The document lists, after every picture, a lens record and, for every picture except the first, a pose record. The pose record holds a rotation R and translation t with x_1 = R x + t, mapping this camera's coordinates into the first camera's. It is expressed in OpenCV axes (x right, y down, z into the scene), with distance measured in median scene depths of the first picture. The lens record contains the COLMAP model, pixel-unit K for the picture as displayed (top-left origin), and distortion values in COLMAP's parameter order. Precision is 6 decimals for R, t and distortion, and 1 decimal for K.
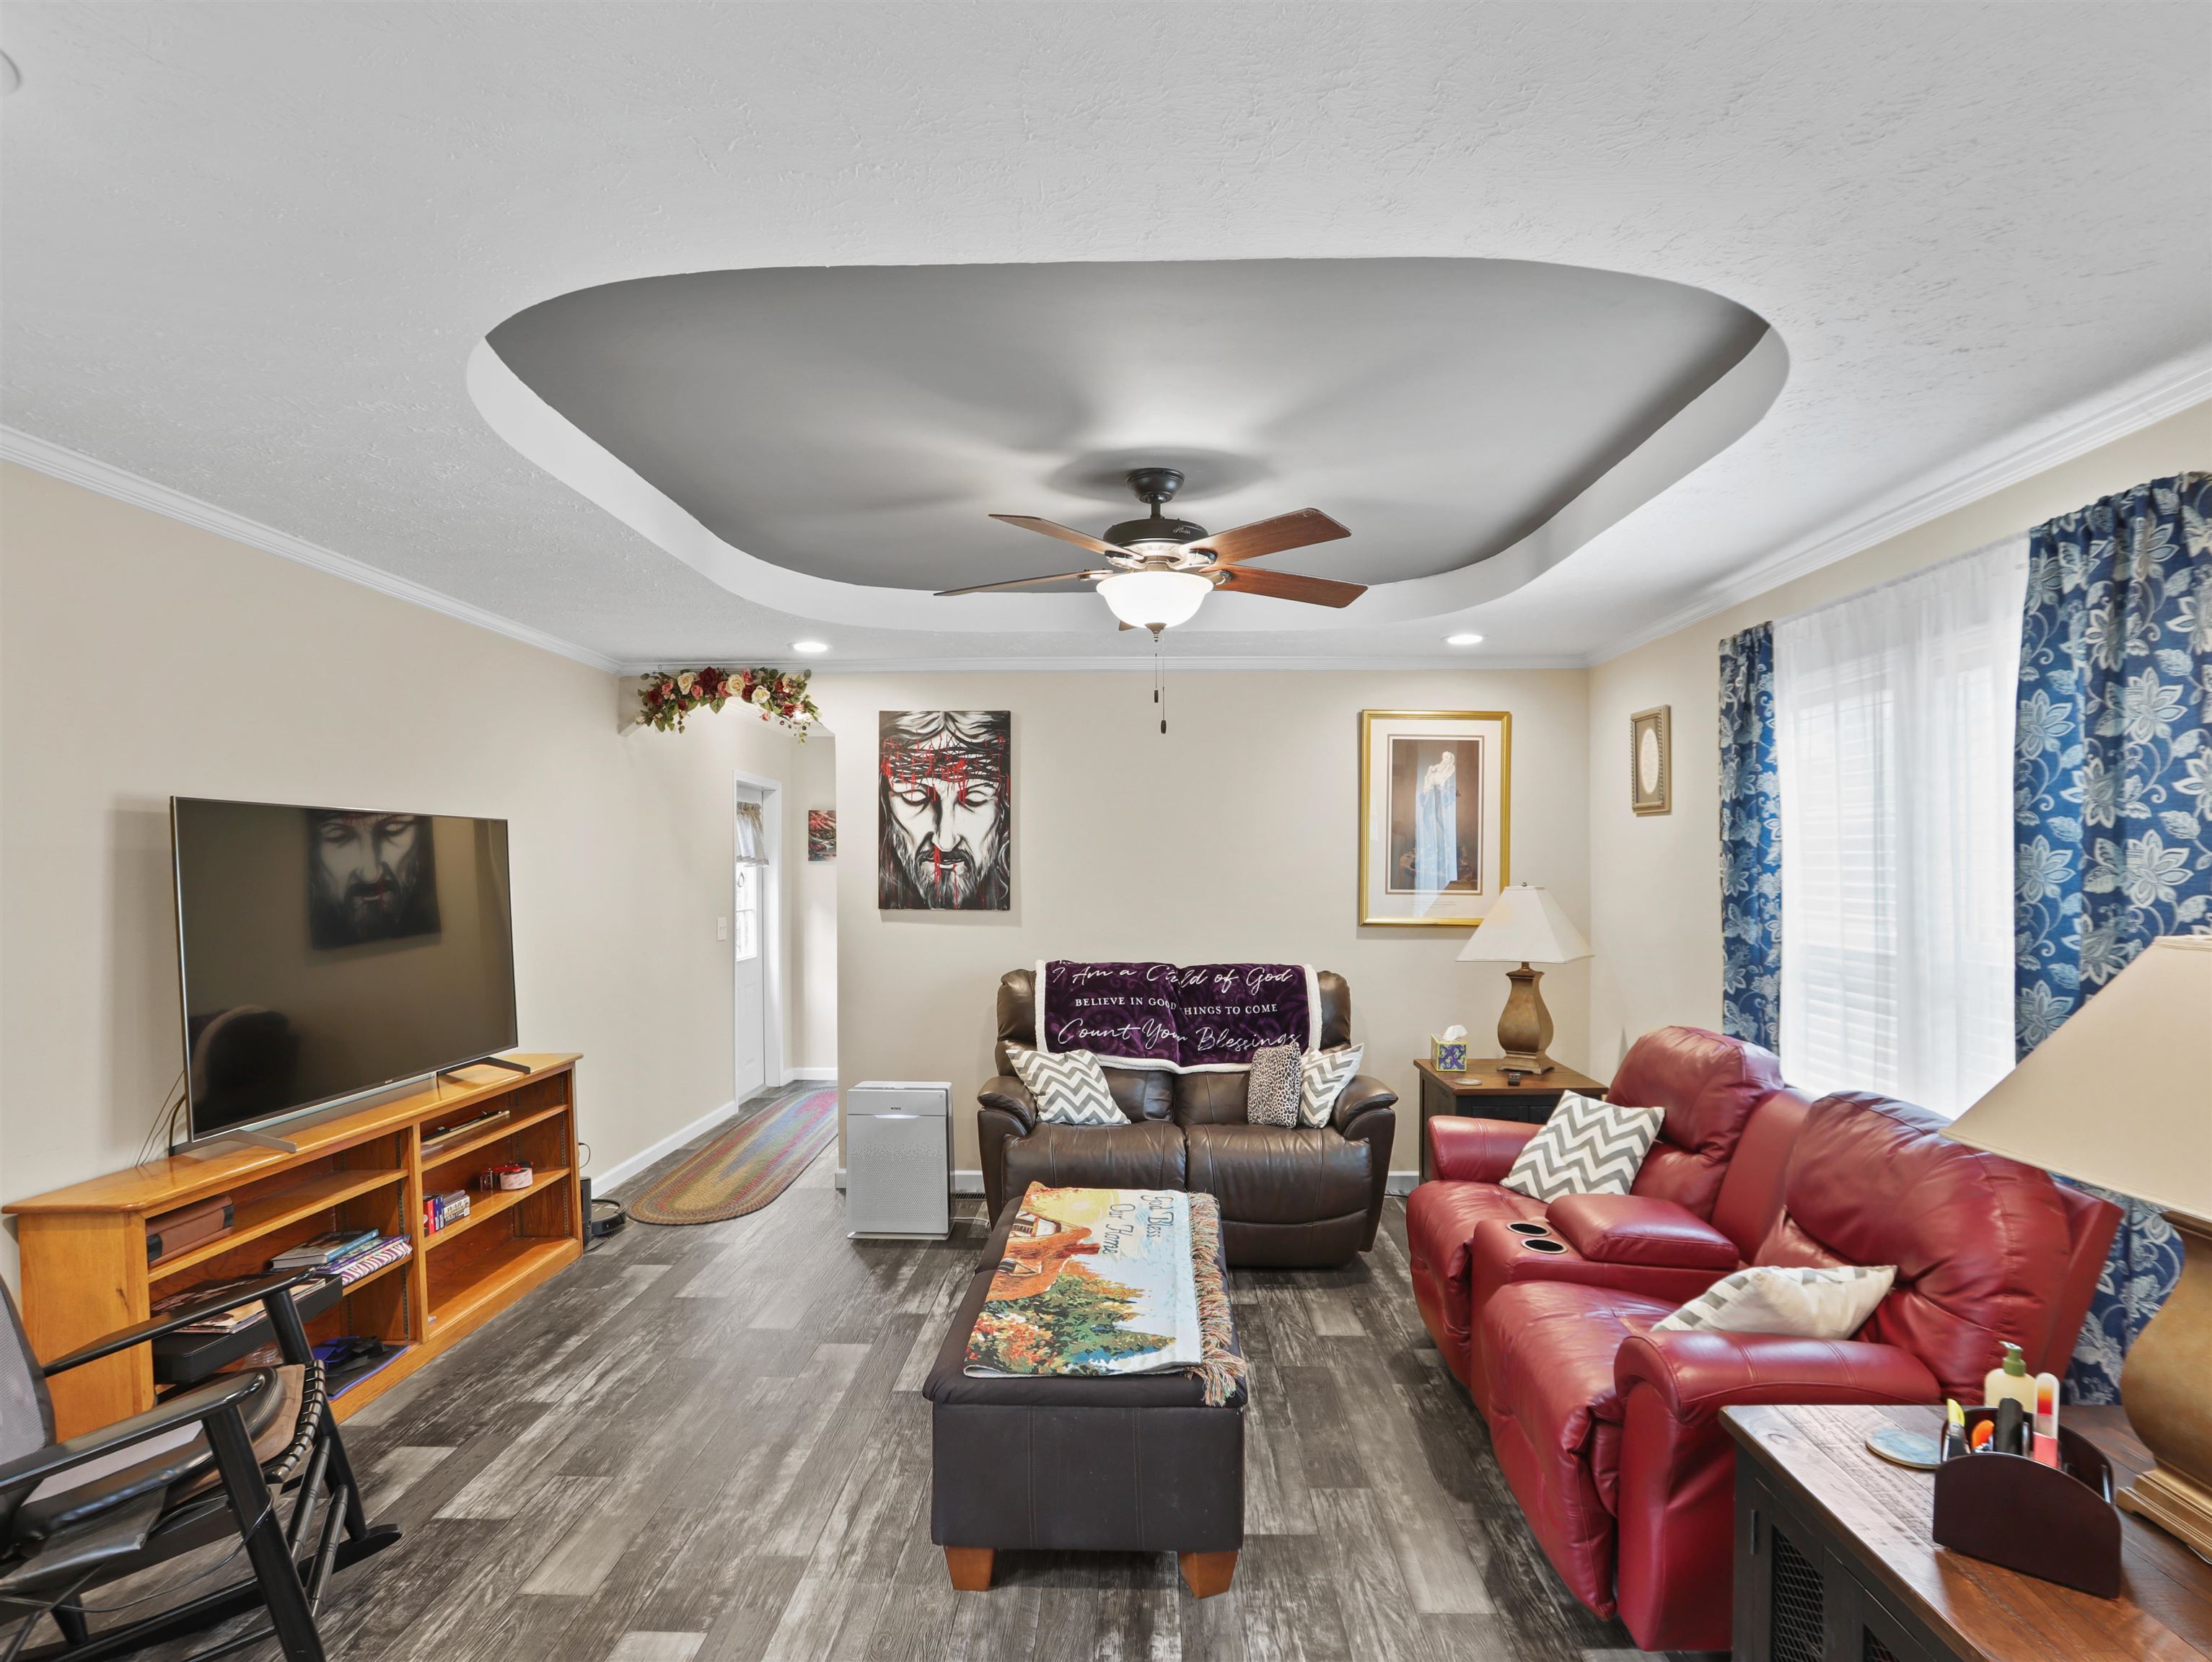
lens RADIAL K [[1156.0, 0, 1109.6], [0, 1156.0, 843.6], [0, 0, 1]] dist [-0.071096, 0.034833]
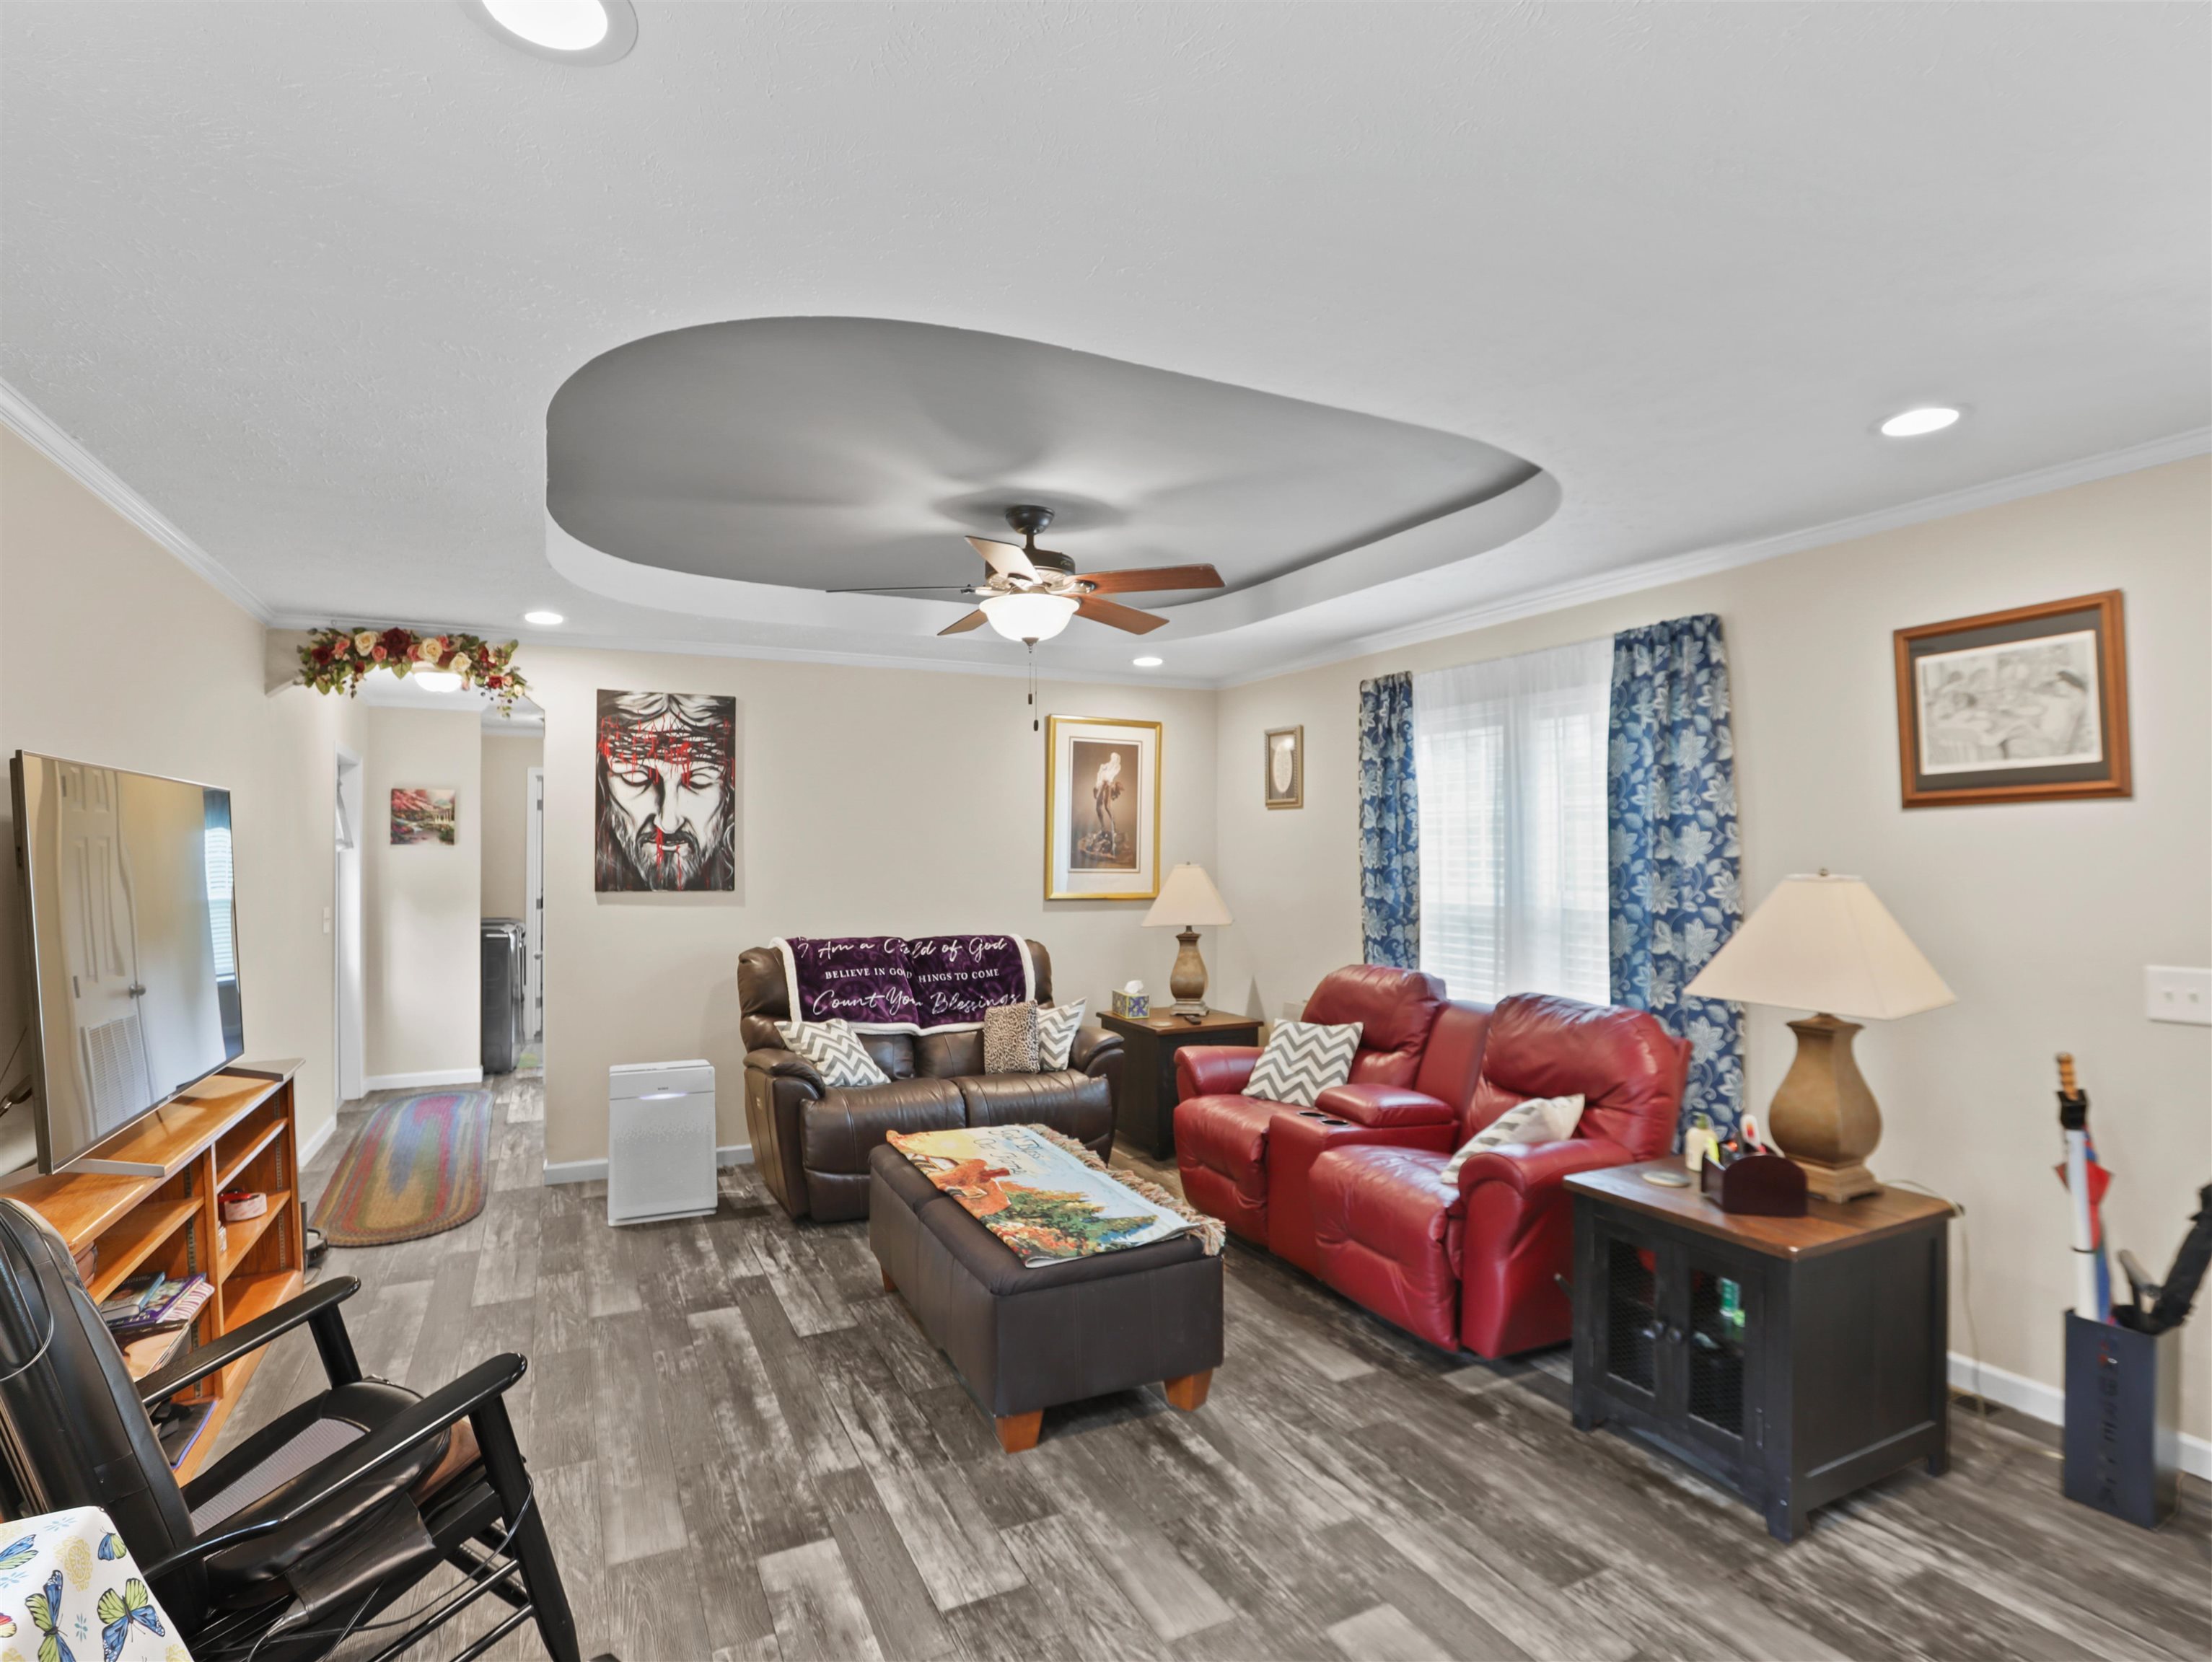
lens RADIAL K [[1120.3, 0, 1106.0], [0, 1120.3, 831.0], [0, 0, 1]] dist [-0.082011, 0.051383]
pose [[0.885819, 0.009494, 0.463933, -0.306311], [-0.007742, 0.999954, -0.005680, 0.009139], [-0.463966, 0.001440, 0.885852, -0.032508]]
